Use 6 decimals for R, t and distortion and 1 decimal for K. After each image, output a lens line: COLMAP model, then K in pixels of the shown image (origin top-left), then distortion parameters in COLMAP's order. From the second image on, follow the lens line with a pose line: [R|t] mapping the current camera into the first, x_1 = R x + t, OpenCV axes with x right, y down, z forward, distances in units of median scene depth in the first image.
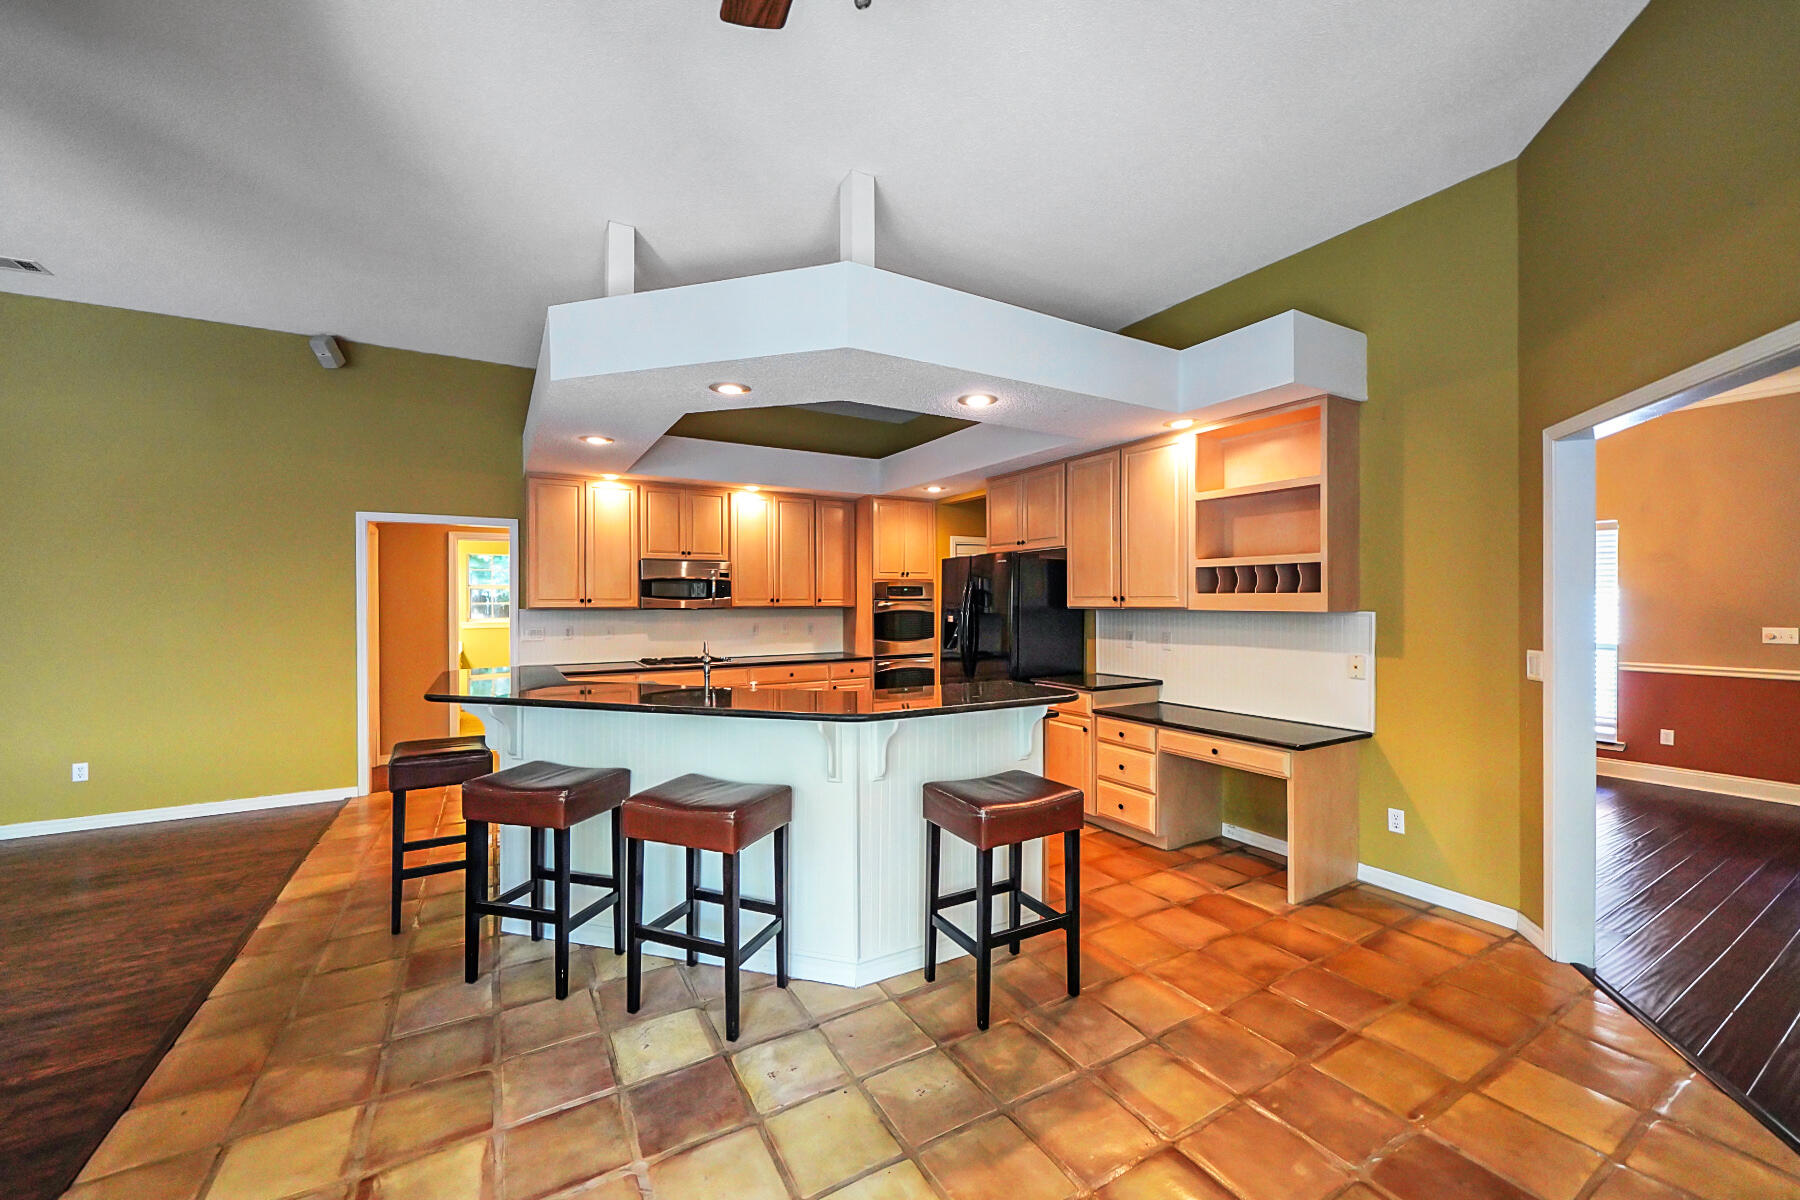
lens RADIAL K [[680.8, 0, 887.3], [0, 680.8, 606.1], [0, 0, 1]] dist [-0.003627, 0.000258]
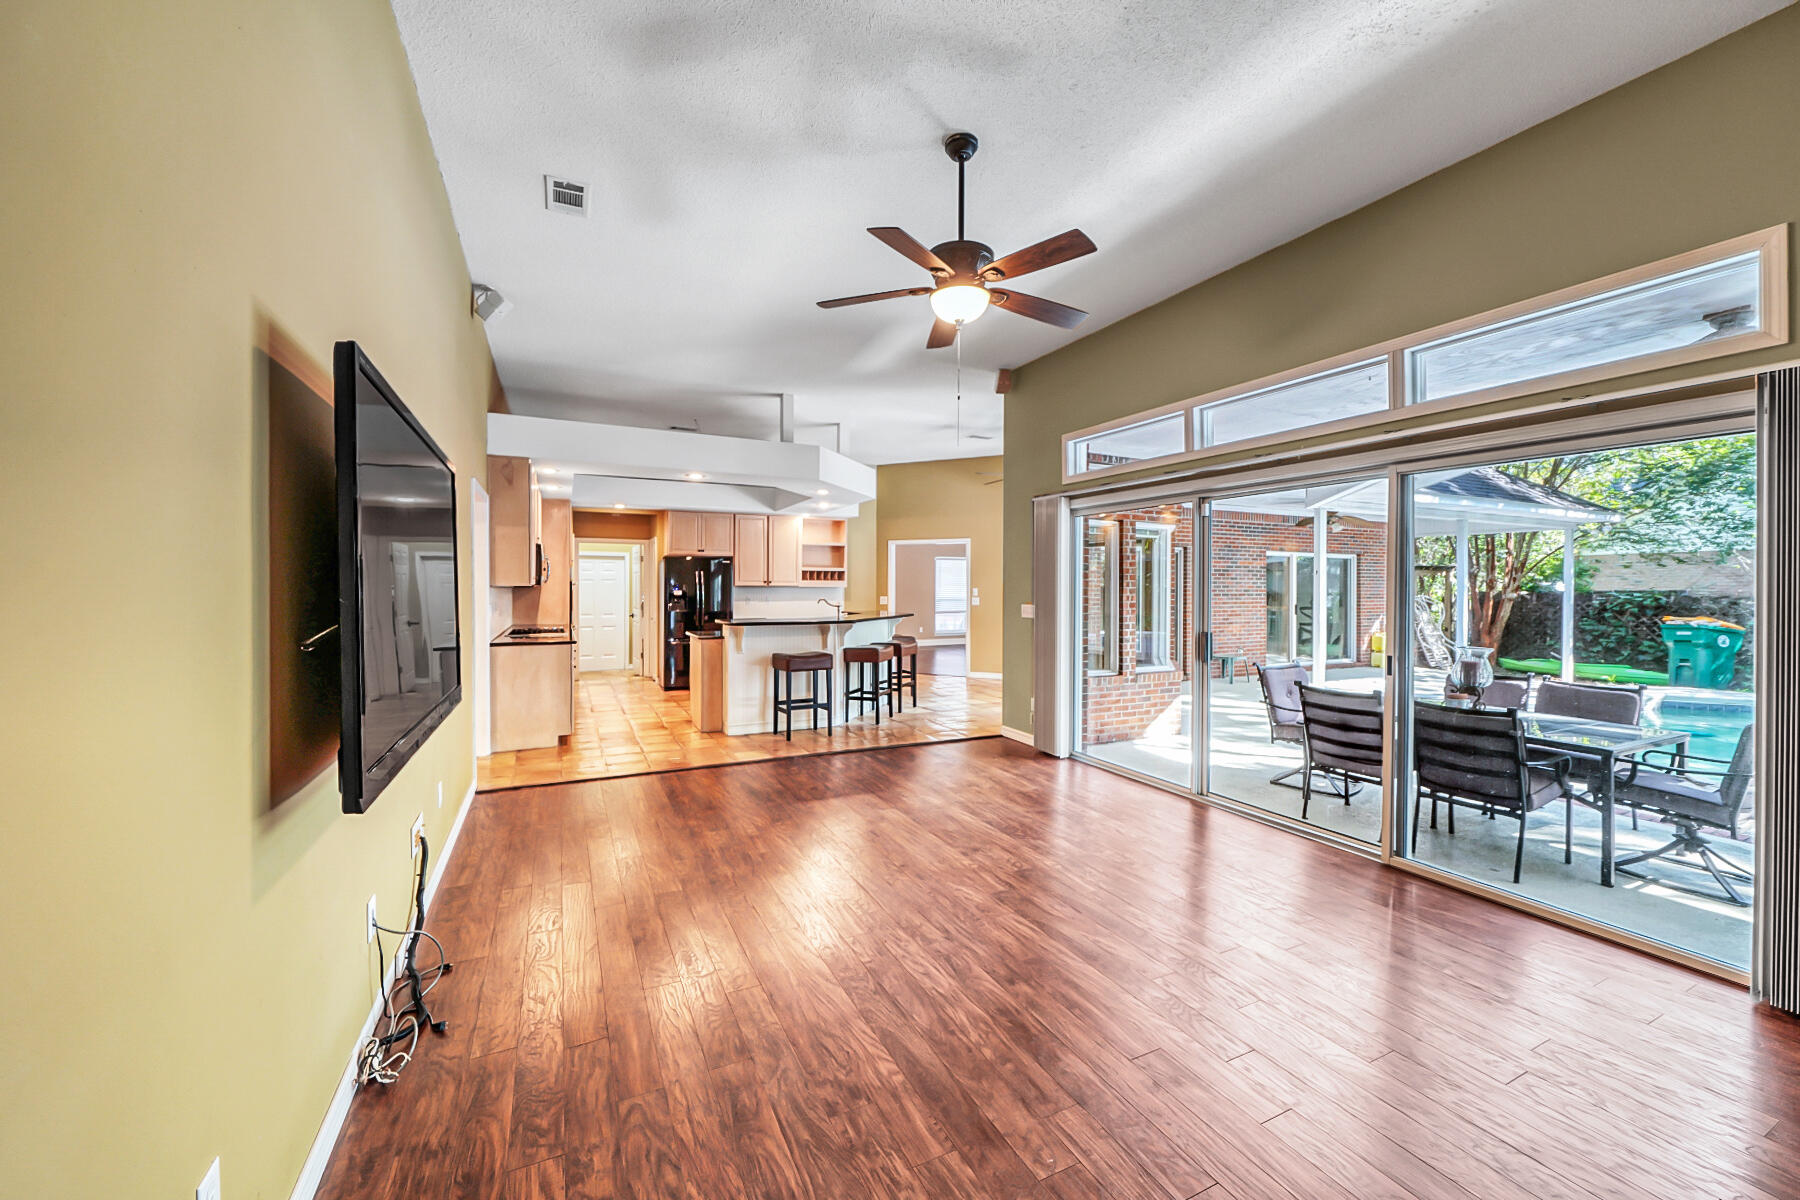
lens RADIAL K [[680.8, 0, 894.4], [0, 680.8, 588.8], [0, 0, 1]] dist [-0.003627, 0.000258]
pose [[0.069150, 0.000002, 0.997606, -2.273683], [0.002243, 0.999997, -0.000158, 0.015681], [-0.997604, 0.002249, 0.069149, 0.512151]]
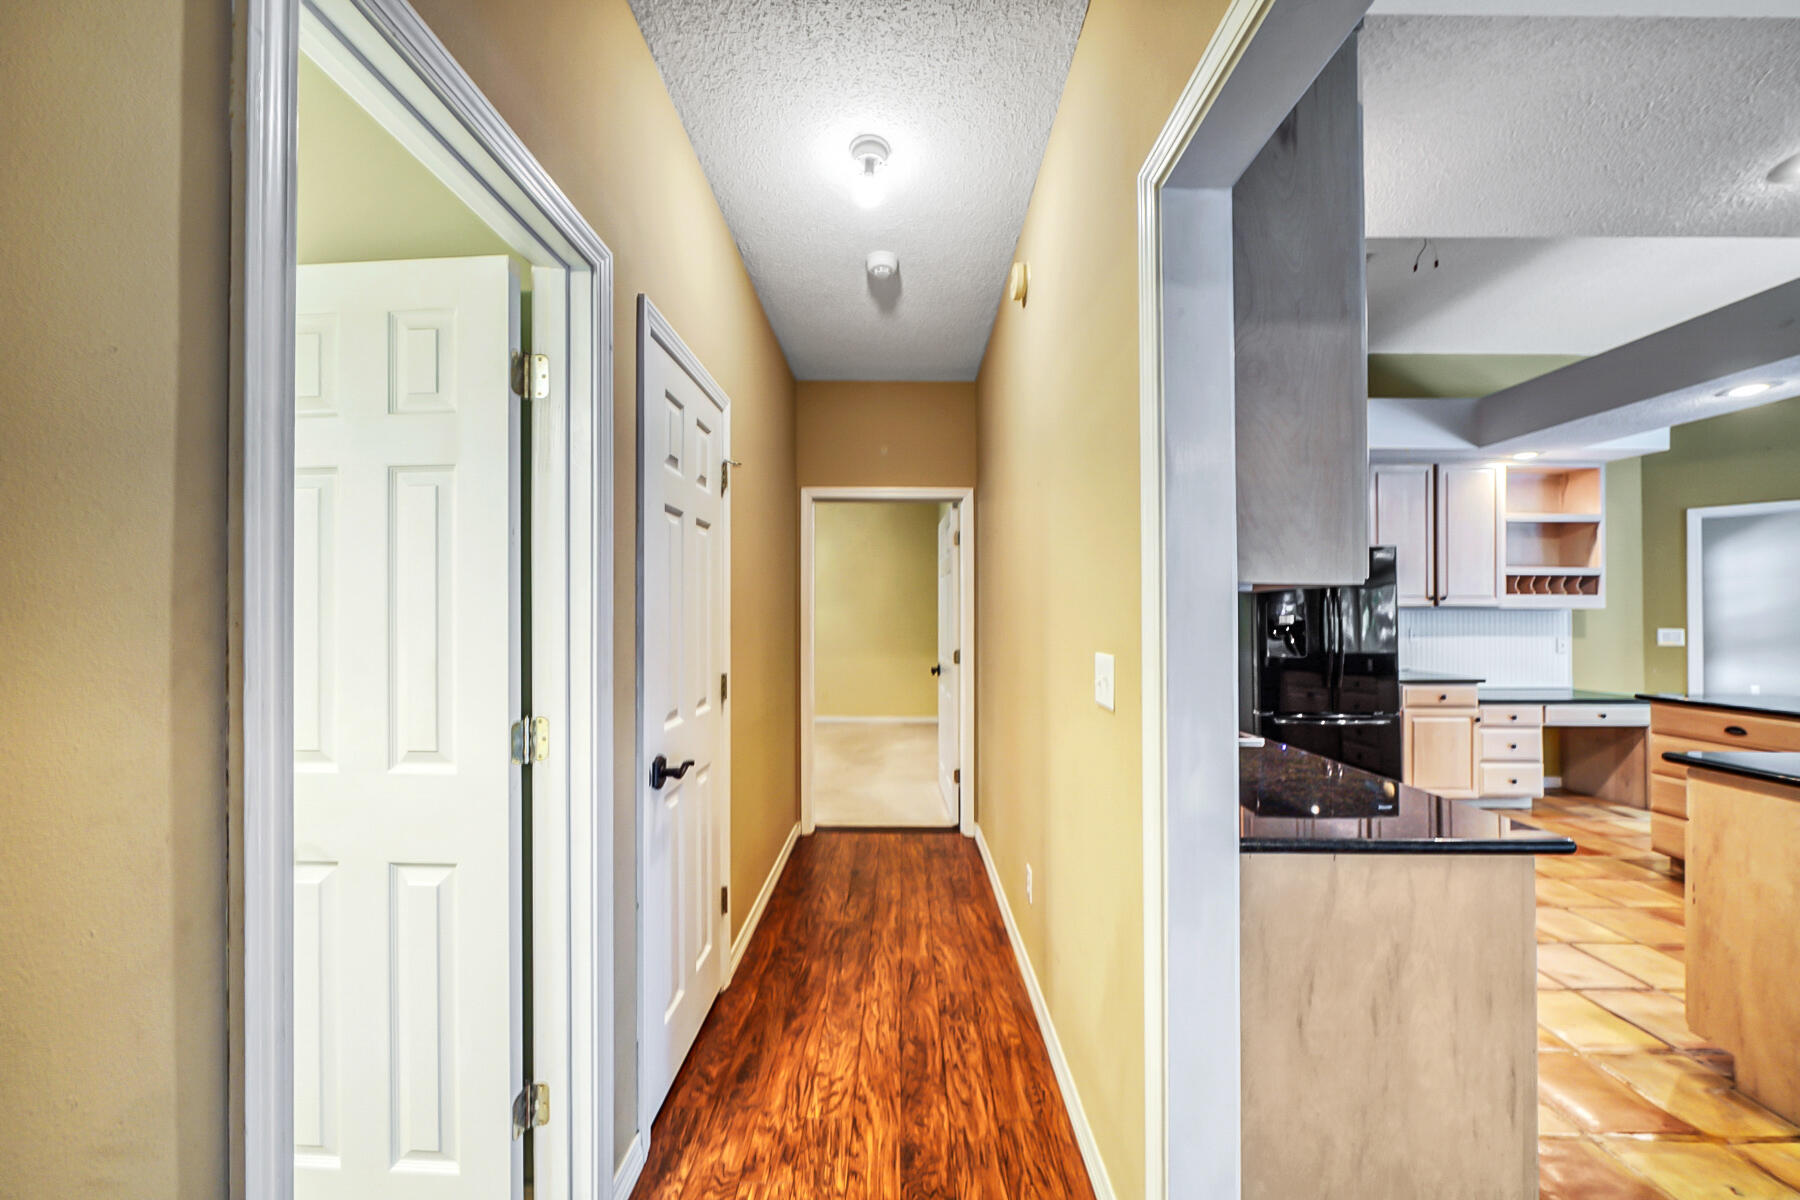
lens RADIAL K [[617.5, 0, 893.9], [0, 617.5, 600.1], [0, 0, 1]] dist [-0.005012, -0.000350]
pose [[0.514369, 0.018735, 0.857364, -1.178380], [-0.003689, 0.999800, -0.019635, 0.019531], [-0.857561, 0.006937, 0.514335, 1.502192]]
